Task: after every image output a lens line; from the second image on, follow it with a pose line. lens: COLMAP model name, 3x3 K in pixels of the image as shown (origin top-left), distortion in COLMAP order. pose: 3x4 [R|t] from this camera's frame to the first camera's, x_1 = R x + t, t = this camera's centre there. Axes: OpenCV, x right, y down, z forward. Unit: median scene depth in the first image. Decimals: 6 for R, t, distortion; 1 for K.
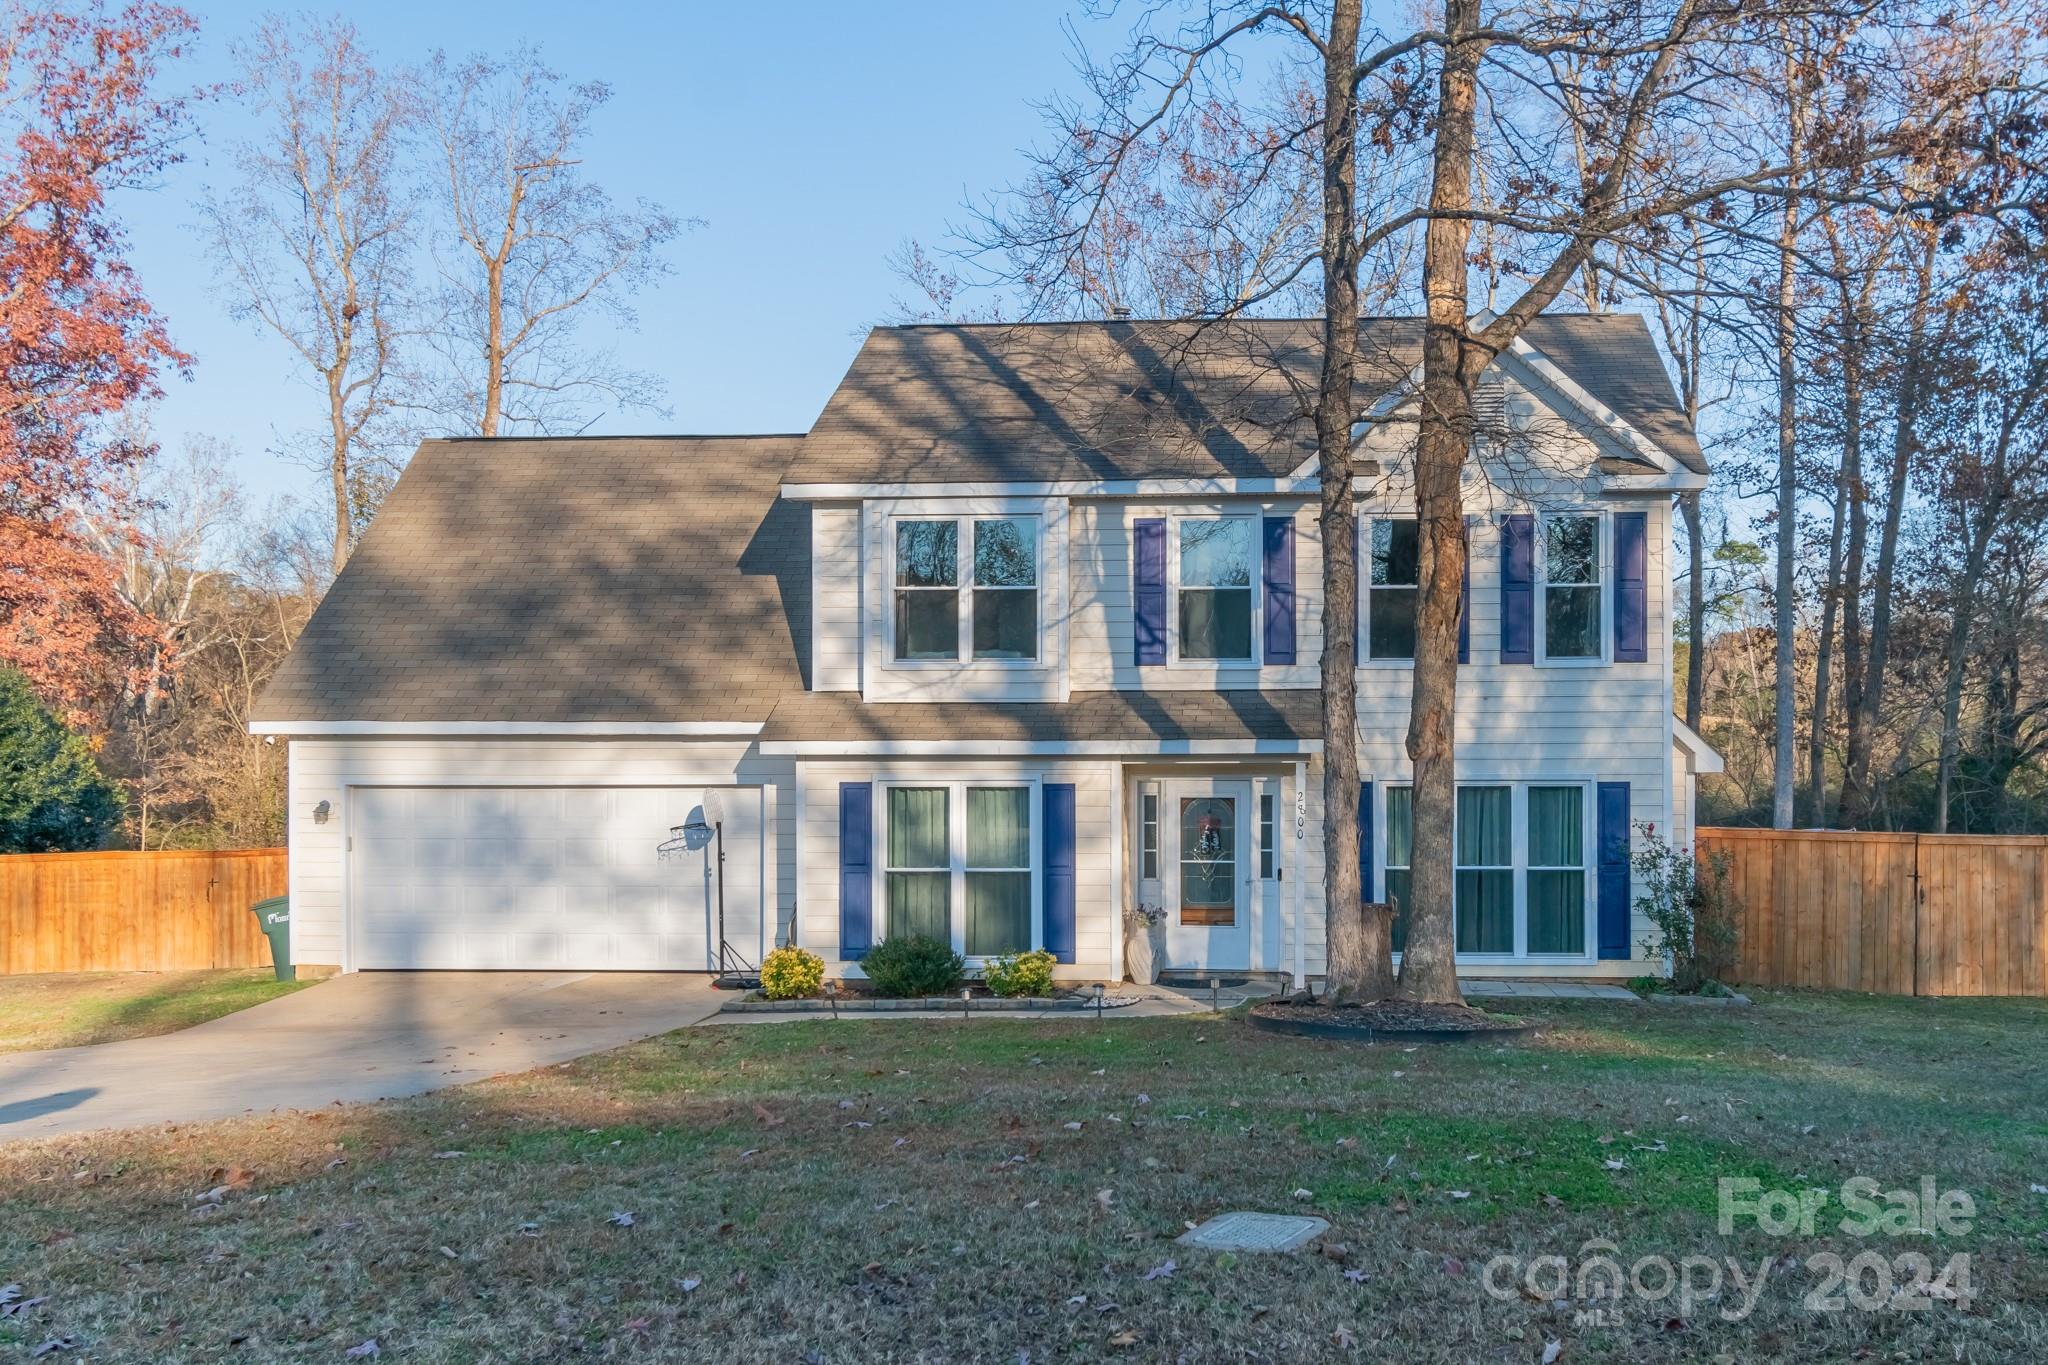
lens RADIAL K [[1656.1, 0, 1024.0], [0, 1656.1, 682.5], [0, 0, 1]] dist [0.007642, -0.000172]
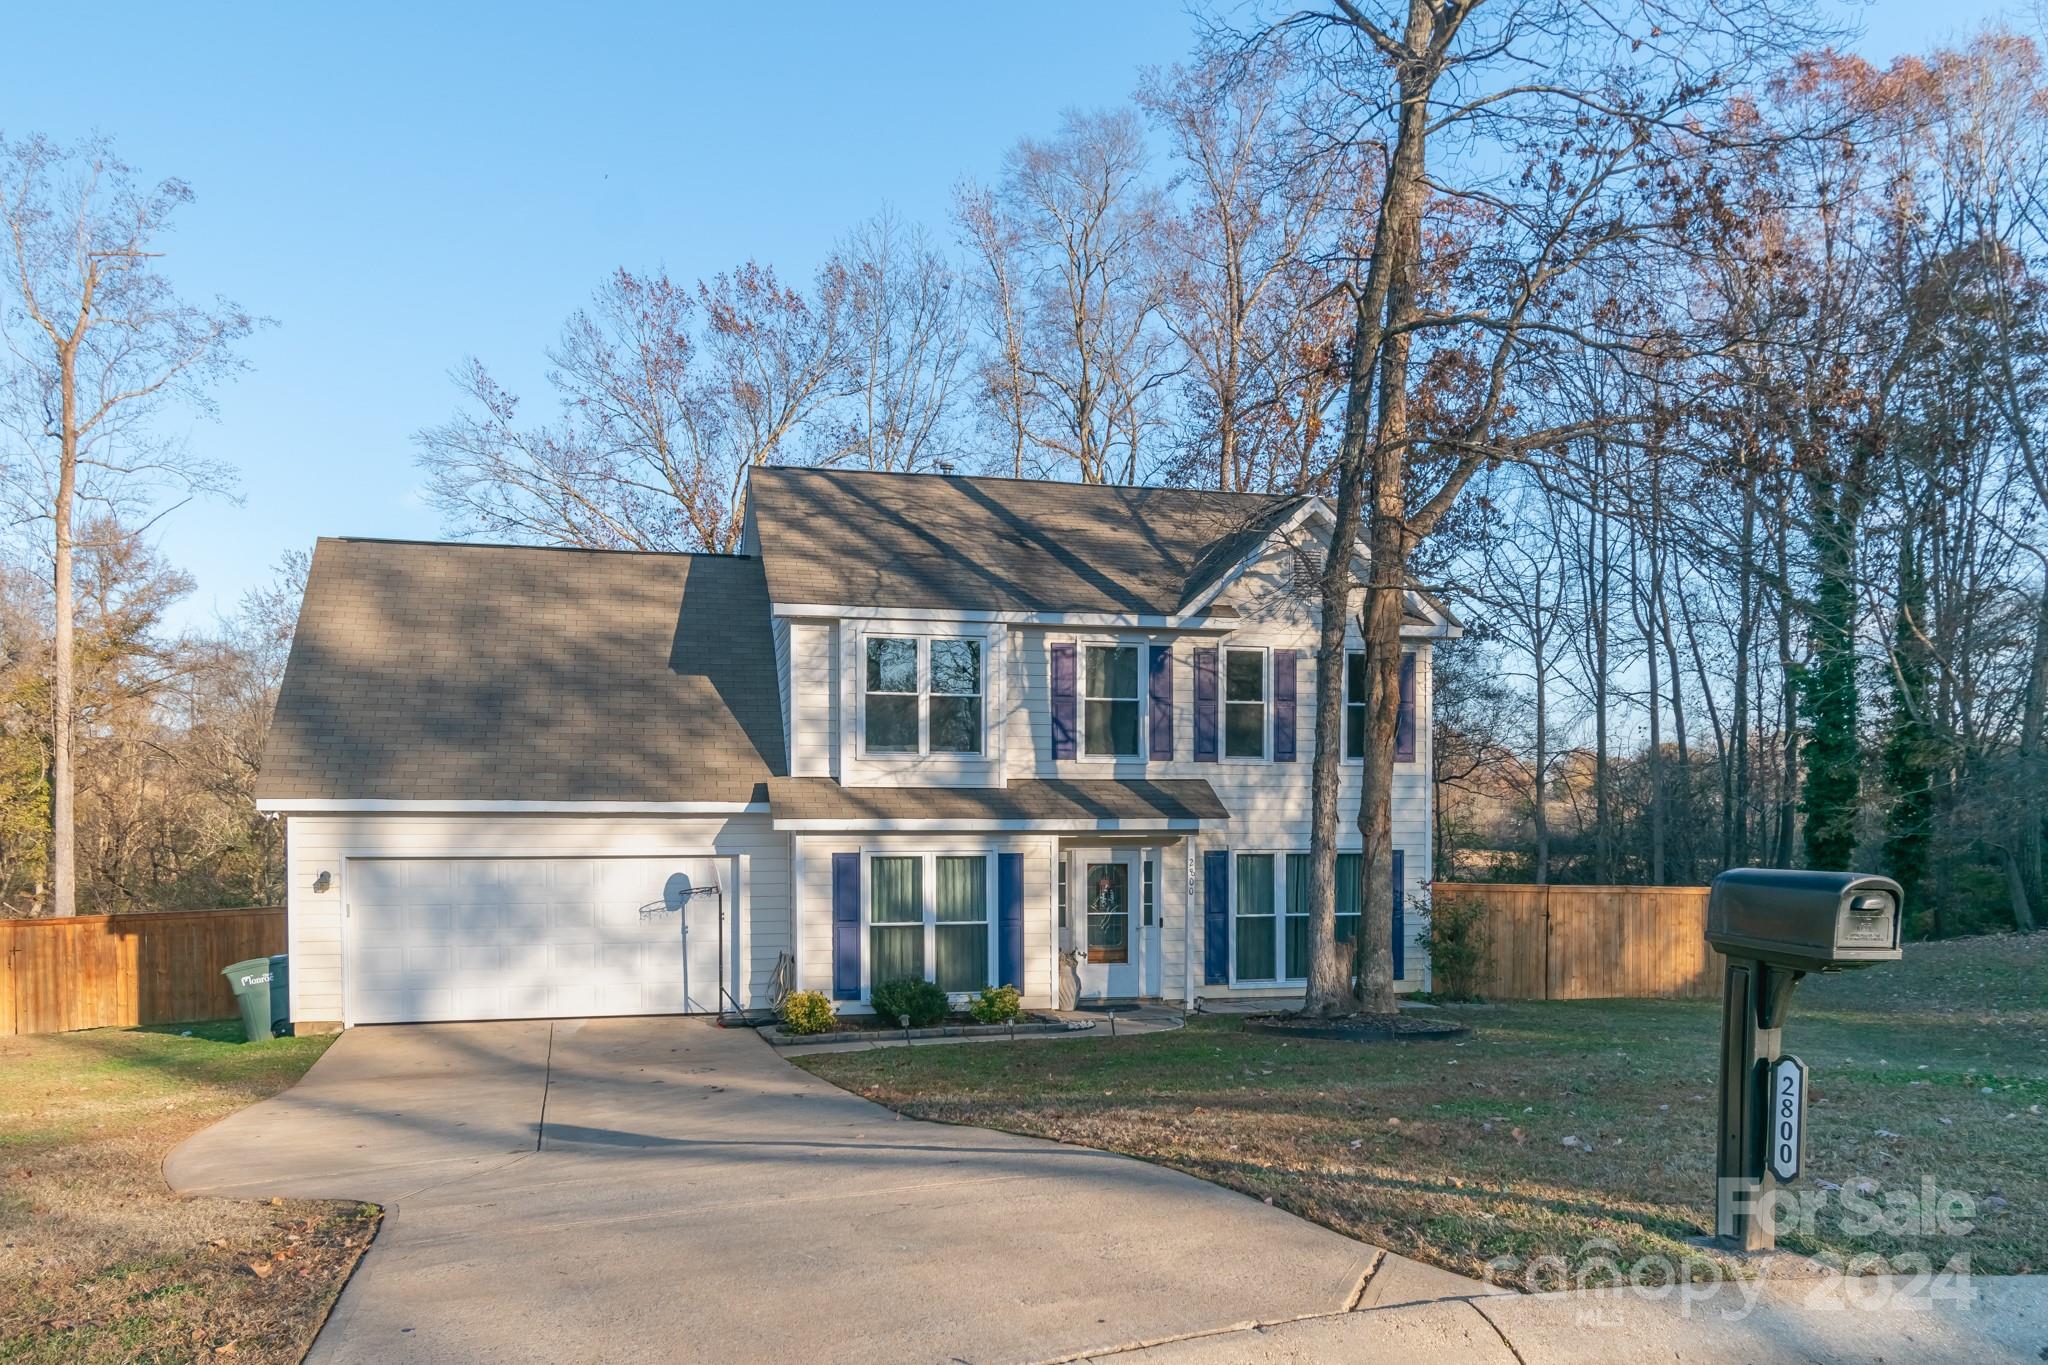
lens RADIAL K [[1406.2, 0, 1023.4], [0, 1406.2, 759.5], [0, 0, 1]] dist [-0.003176, -0.000461]
pose [[0.959777, 0.013976, 0.280416, -0.256221], [-0.013290, 0.999902, -0.004349, -0.004951], [-0.280449, 0.000447, 0.959869, -0.022762]]
